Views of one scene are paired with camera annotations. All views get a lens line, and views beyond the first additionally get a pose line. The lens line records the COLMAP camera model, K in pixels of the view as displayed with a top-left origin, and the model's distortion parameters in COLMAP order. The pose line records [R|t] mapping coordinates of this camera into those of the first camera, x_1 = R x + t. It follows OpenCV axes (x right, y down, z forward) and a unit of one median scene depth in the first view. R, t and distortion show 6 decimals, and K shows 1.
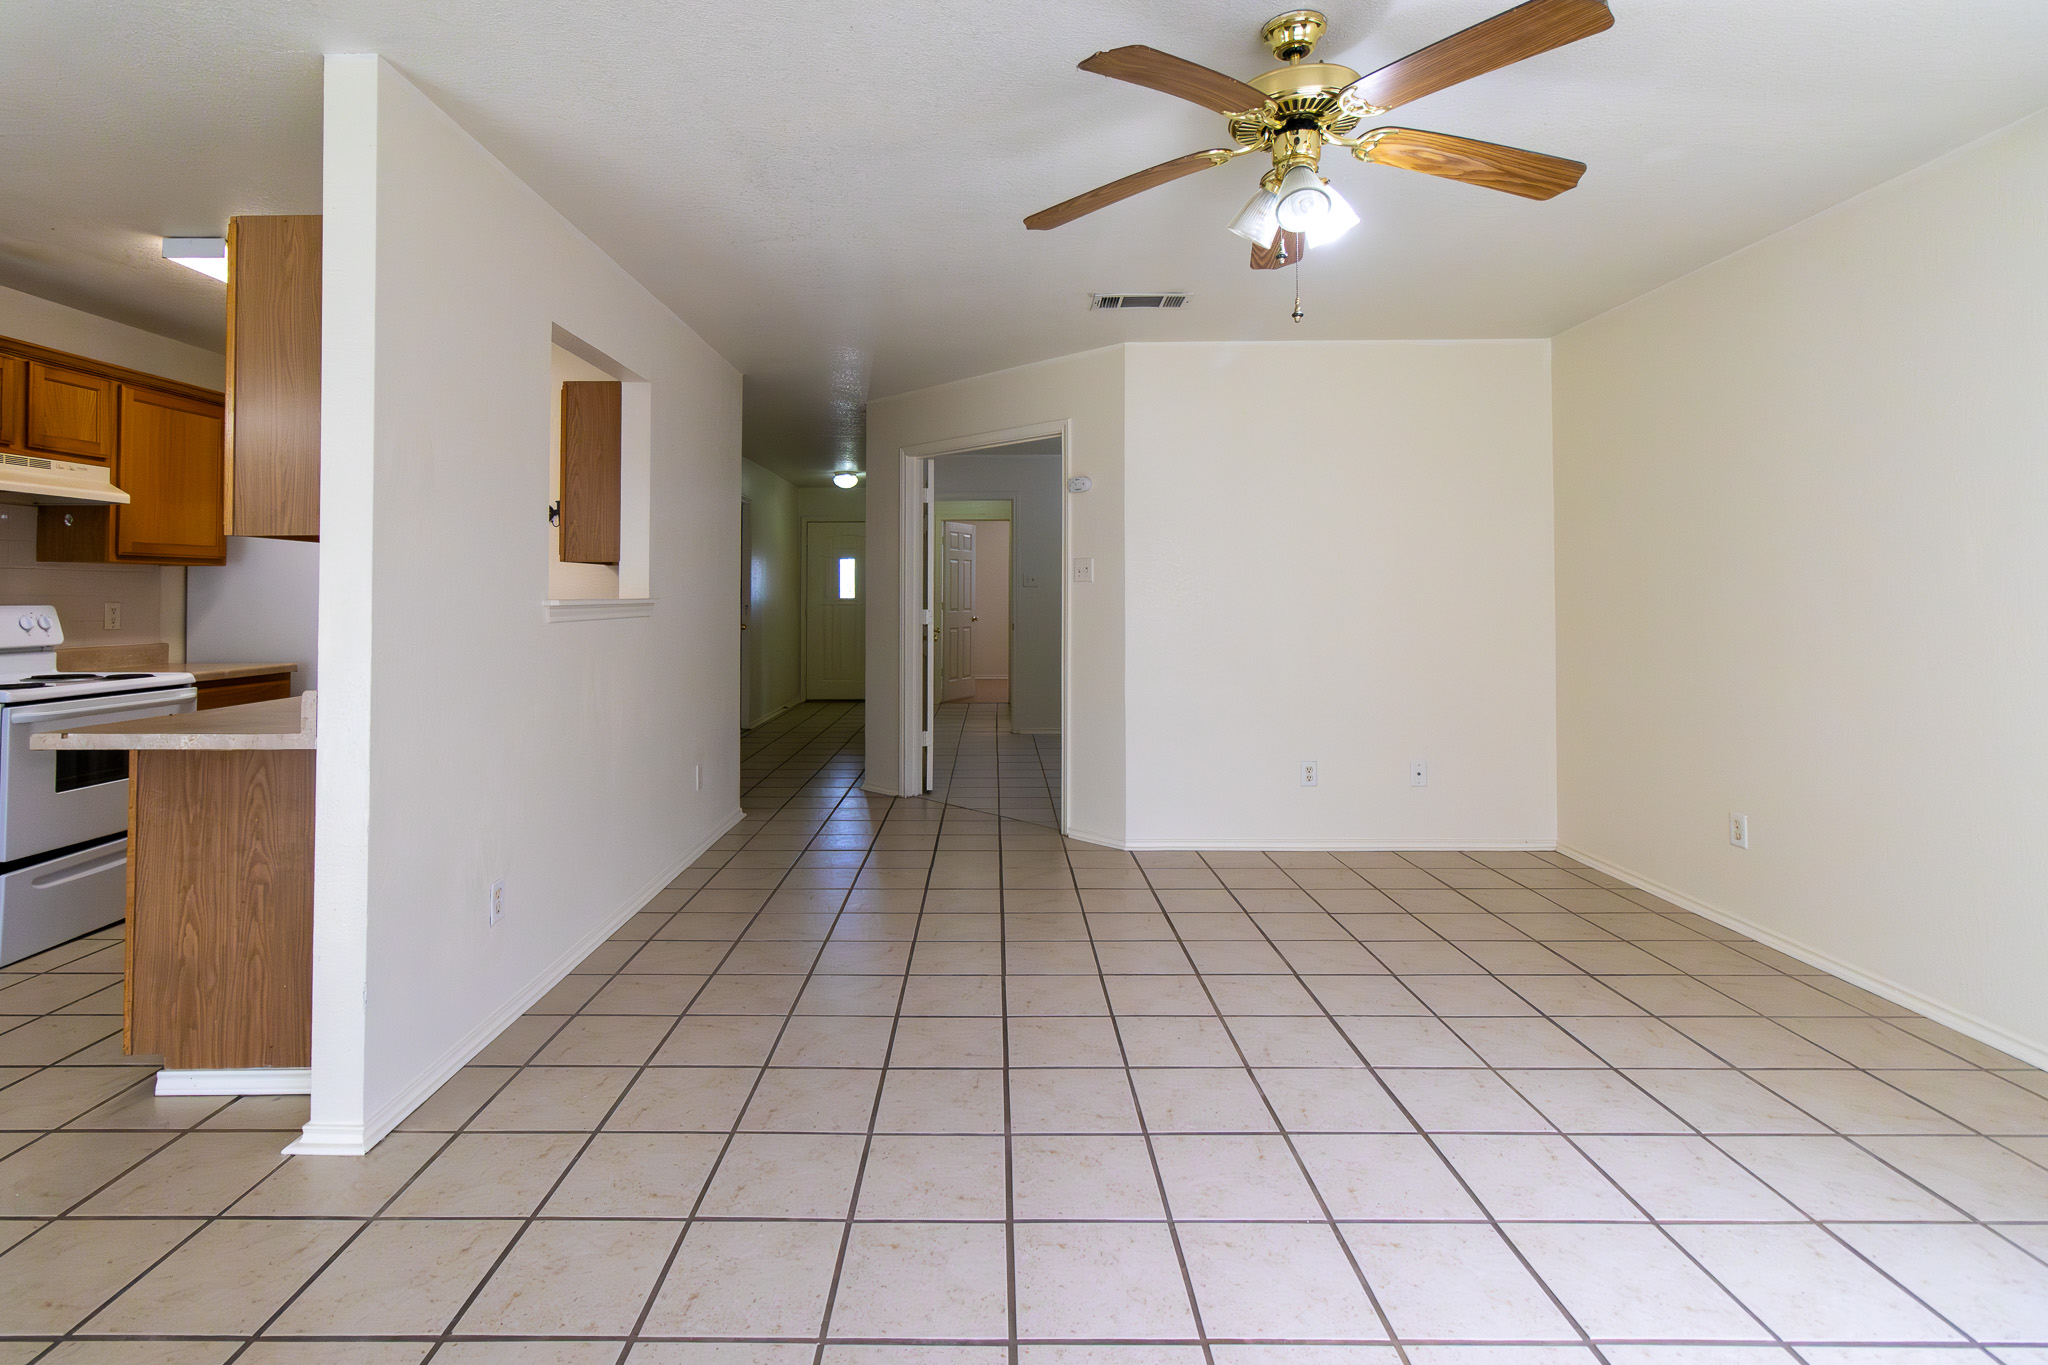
lens RADIAL K [[968.1, 0, 960.1], [0, 968.1, 576.6], [0, 0, 1]] dist [-0.004472, -0.000183]
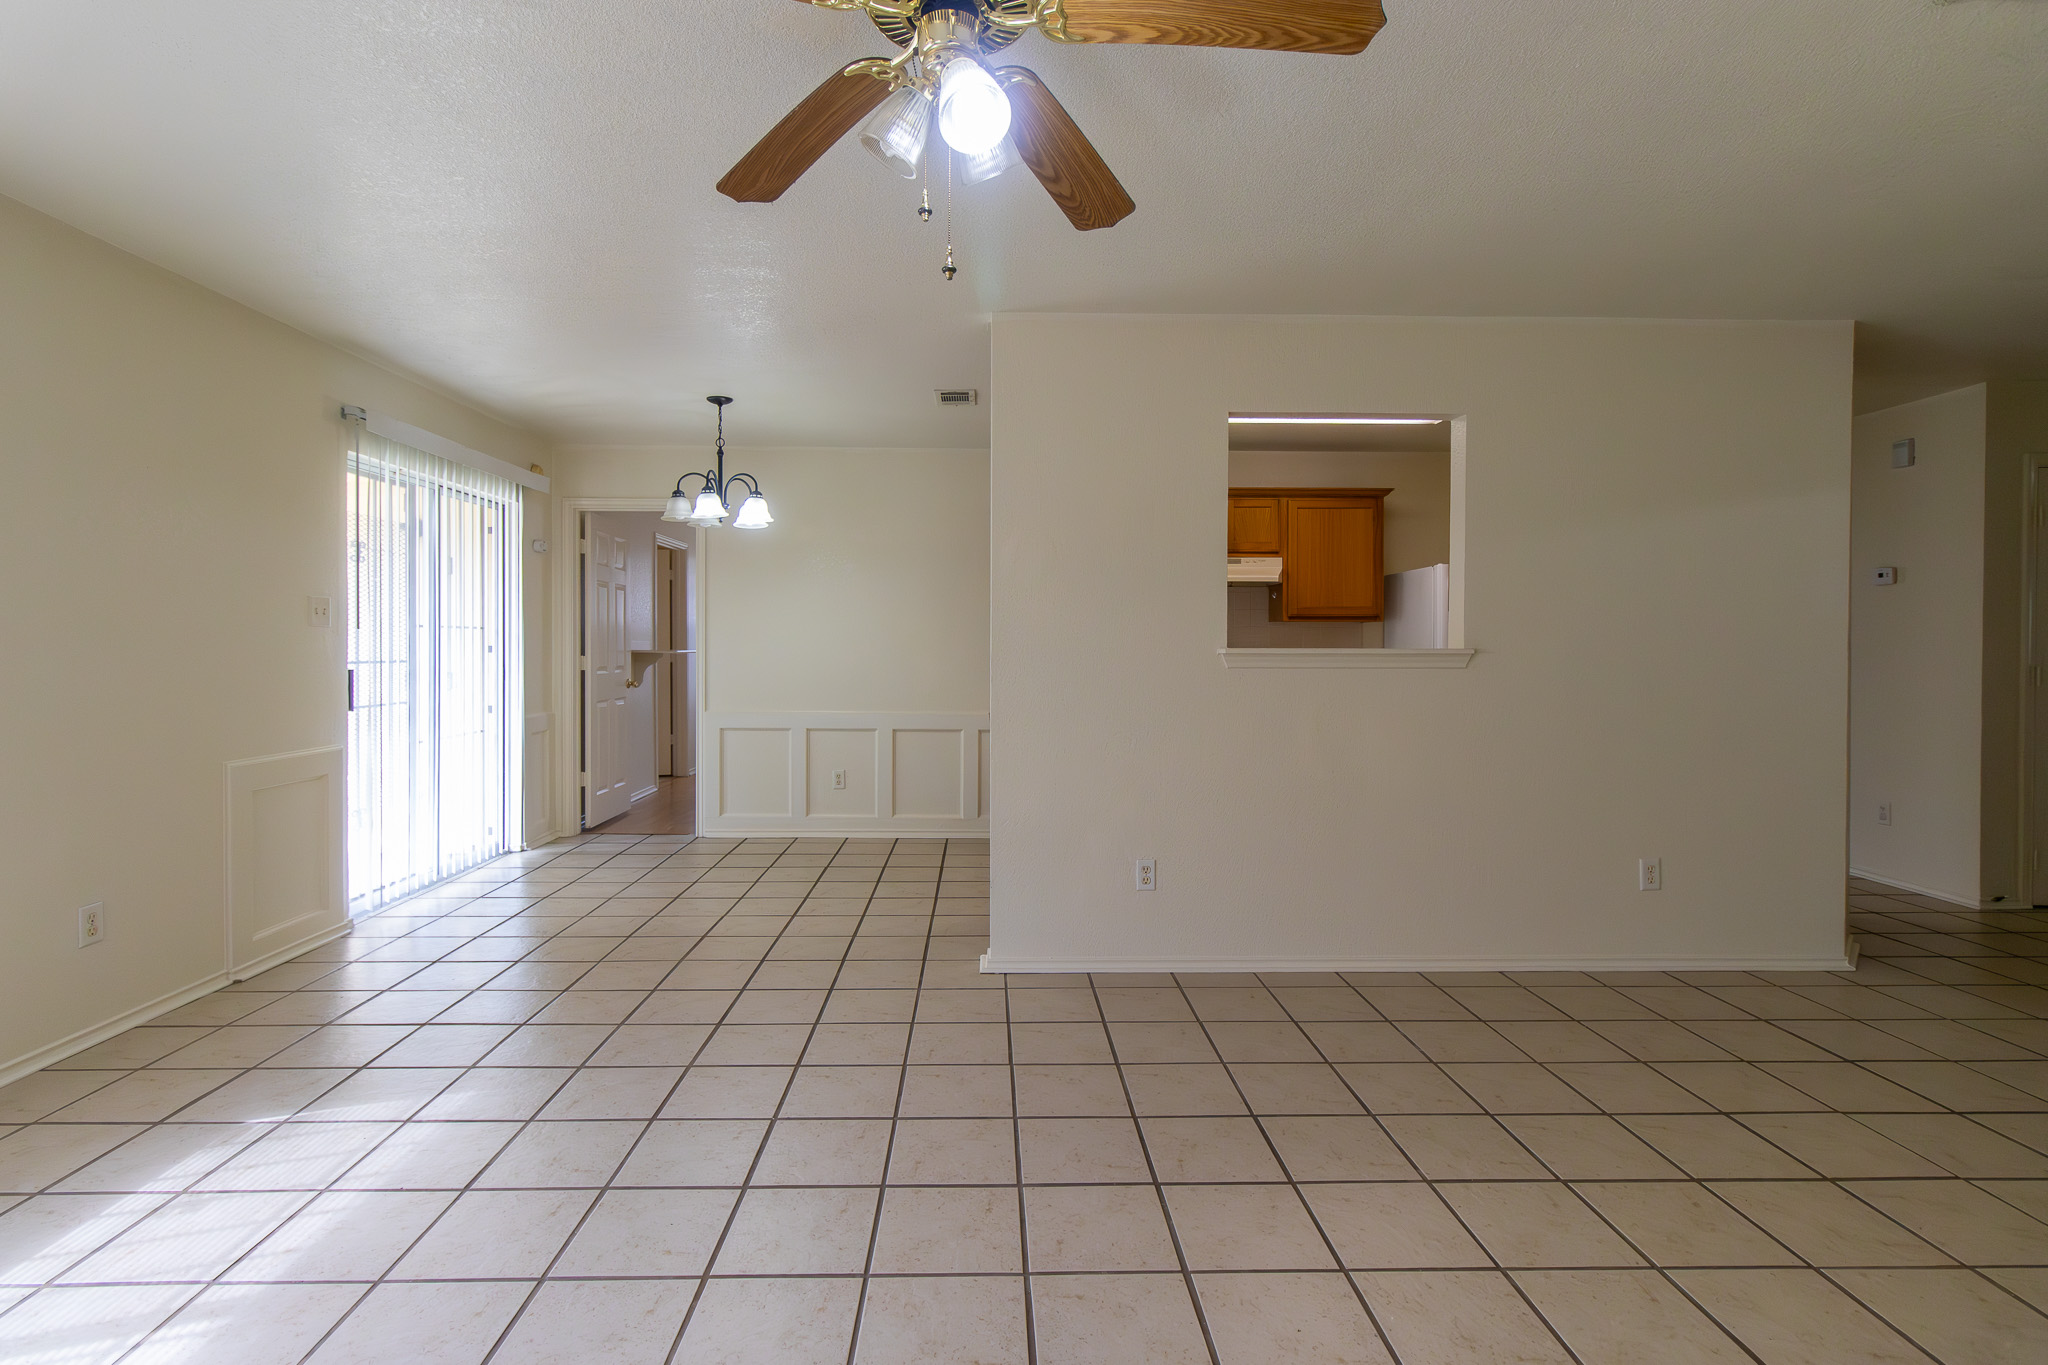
lens RADIAL K [[952.7, 0, 1031.6], [0, 952.7, 669.4], [0, 0, 1]] dist [-0.002879, 0.000000]
pose [[0.062740, 0.030360, -0.997568, 0.538926], [0.016503, 0.999369, 0.031453, 0.006282], [0.997893, -0.018436, 0.062200, 0.510606]]
